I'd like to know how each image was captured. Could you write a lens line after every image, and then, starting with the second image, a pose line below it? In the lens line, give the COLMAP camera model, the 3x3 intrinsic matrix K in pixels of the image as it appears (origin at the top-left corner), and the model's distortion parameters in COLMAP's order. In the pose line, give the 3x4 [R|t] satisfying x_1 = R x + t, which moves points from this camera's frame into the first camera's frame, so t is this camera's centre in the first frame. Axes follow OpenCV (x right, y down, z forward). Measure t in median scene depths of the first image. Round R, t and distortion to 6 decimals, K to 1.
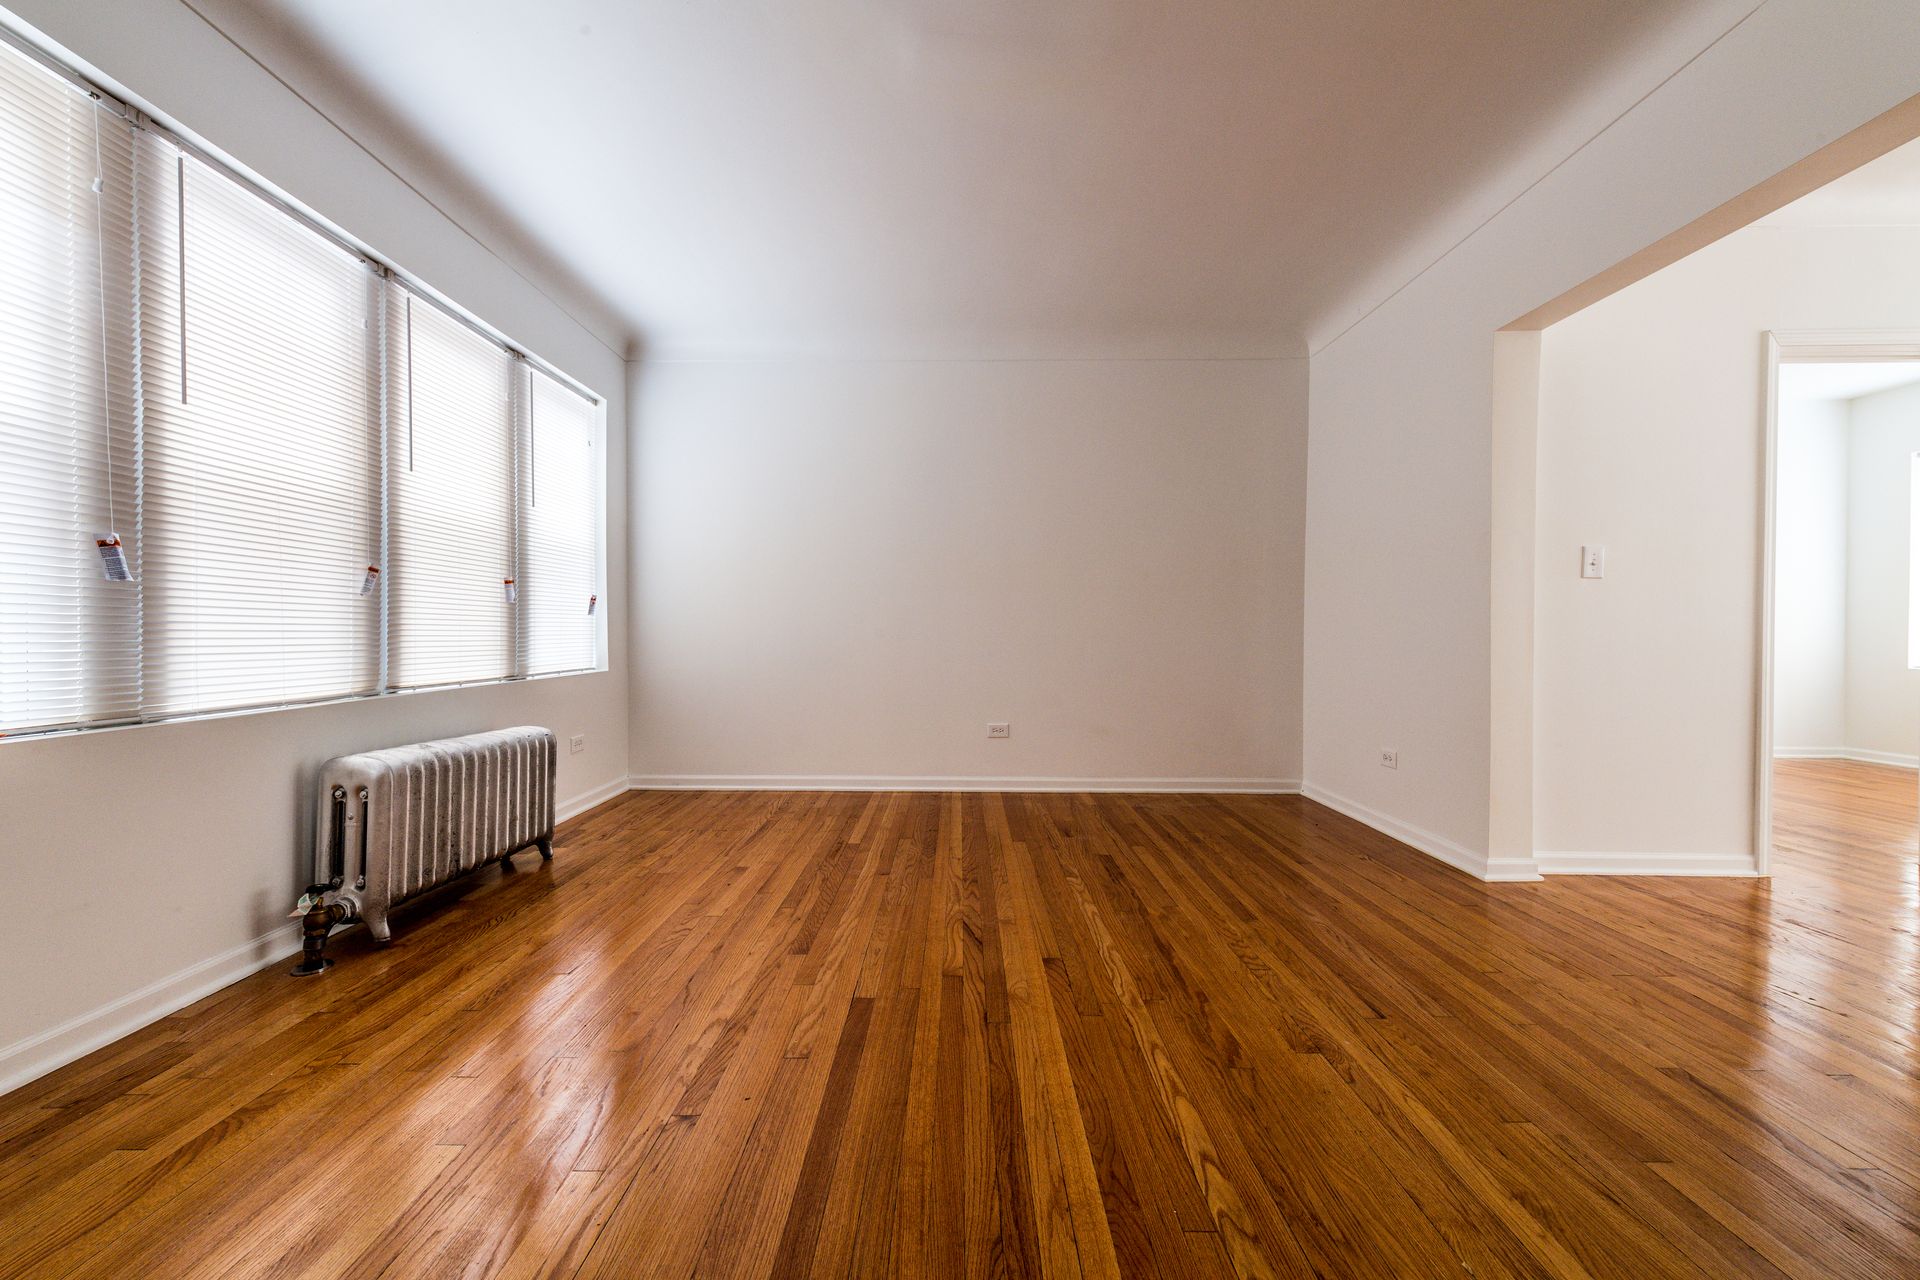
lens RADIAL K [[744.3, 0, 954.5], [0, 744.3, 642.4], [0, 0, 1]] dist [0.008286, -0.005066]
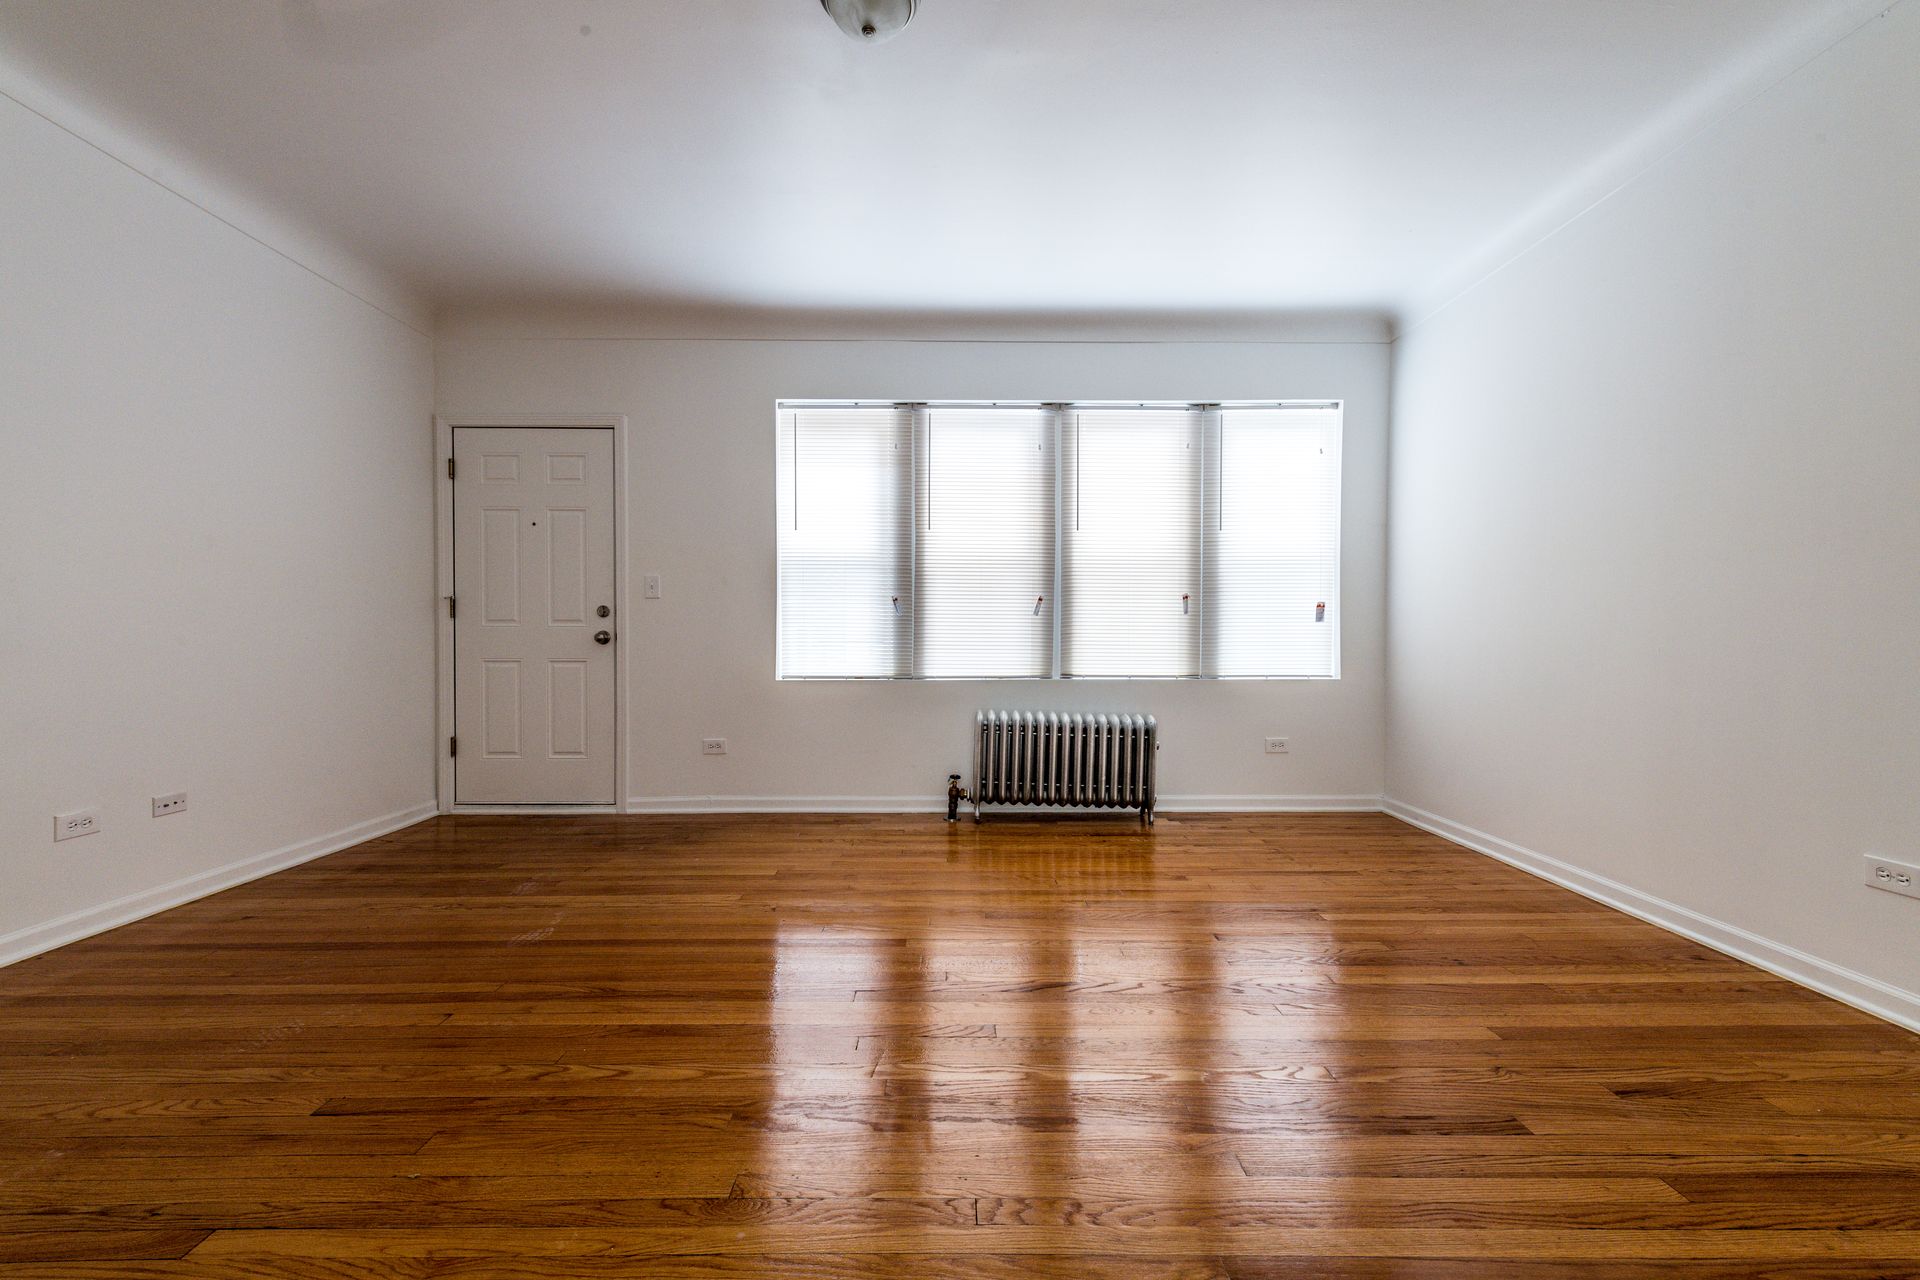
lens RADIAL K [[744.3, 0, 954.5], [0, 744.3, 642.4], [0, 0, 1]] dist [0.008286, -0.005066]
pose [[0.024881, 0.010642, -0.999634, 0.913049], [-0.016986, 0.999803, 0.010221, -0.020827], [0.999546, 0.016726, 0.025057, 0.876644]]
